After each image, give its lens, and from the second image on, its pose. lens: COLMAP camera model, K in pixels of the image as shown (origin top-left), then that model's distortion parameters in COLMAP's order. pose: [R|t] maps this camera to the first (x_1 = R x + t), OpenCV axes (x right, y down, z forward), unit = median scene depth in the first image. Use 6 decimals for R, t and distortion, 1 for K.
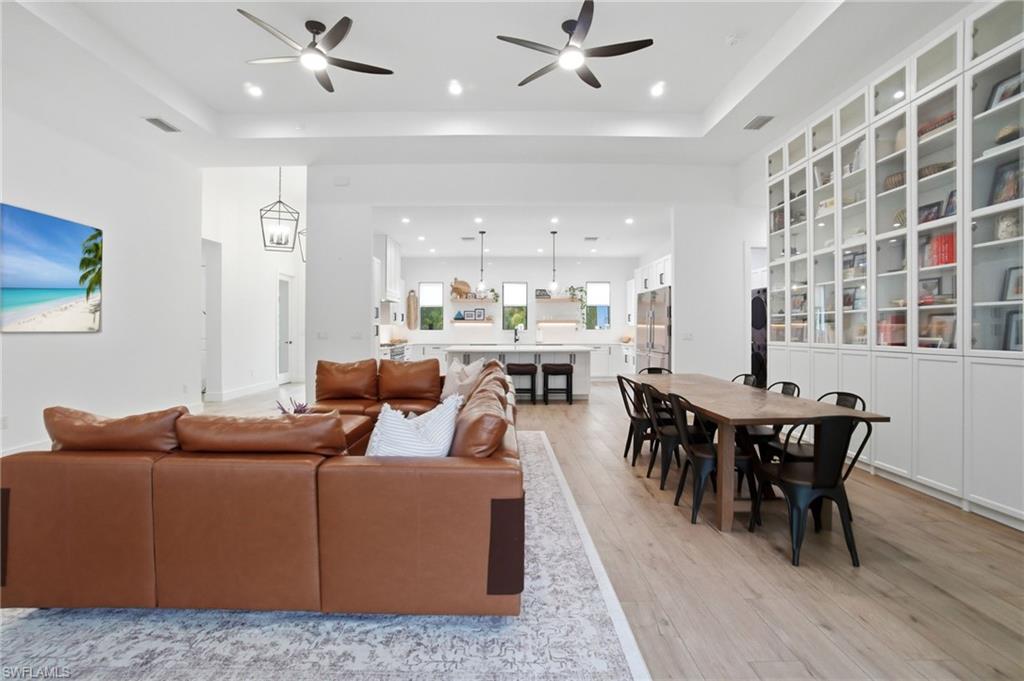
lens RADIAL K [[473.8, 0, 508.0], [0, 473.8, 329.0], [0, 0, 1]] dist [-0.079702, 0.037754]
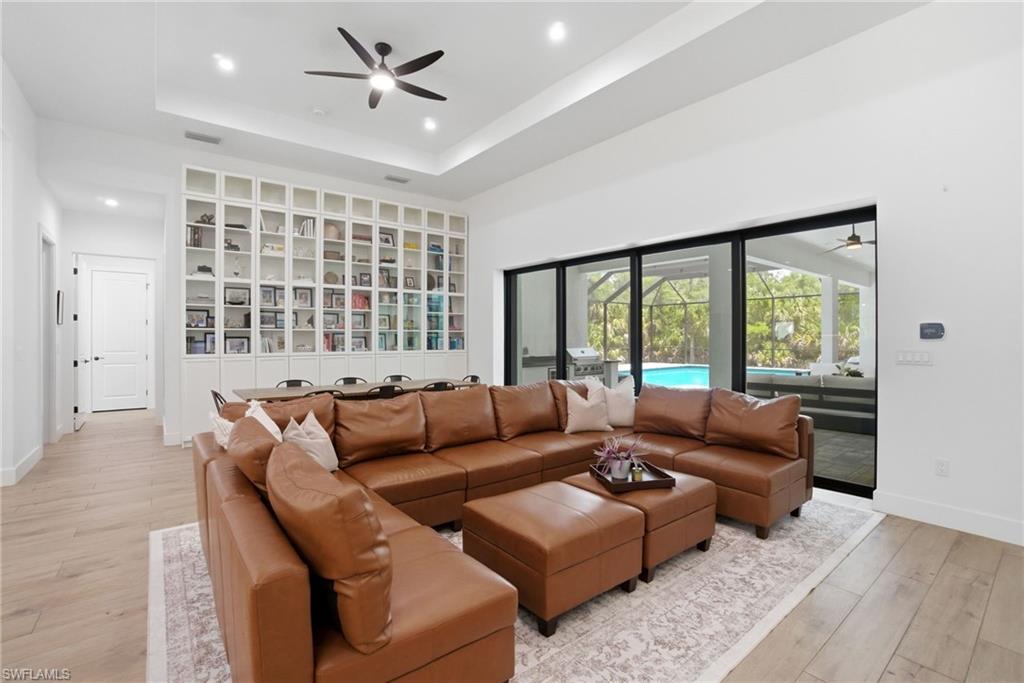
lens RADIAL K [[460.1, 0, 507.6], [0, 460.1, 338.8], [0, 0, 1]] dist [-0.078578, 0.034576]
pose [[-0.609771, -0.002698, 0.792573, -0.615969], [-0.001859, 0.999996, 0.001974, -0.011176], [-0.792576, -0.000269, -0.609774, 1.042005]]
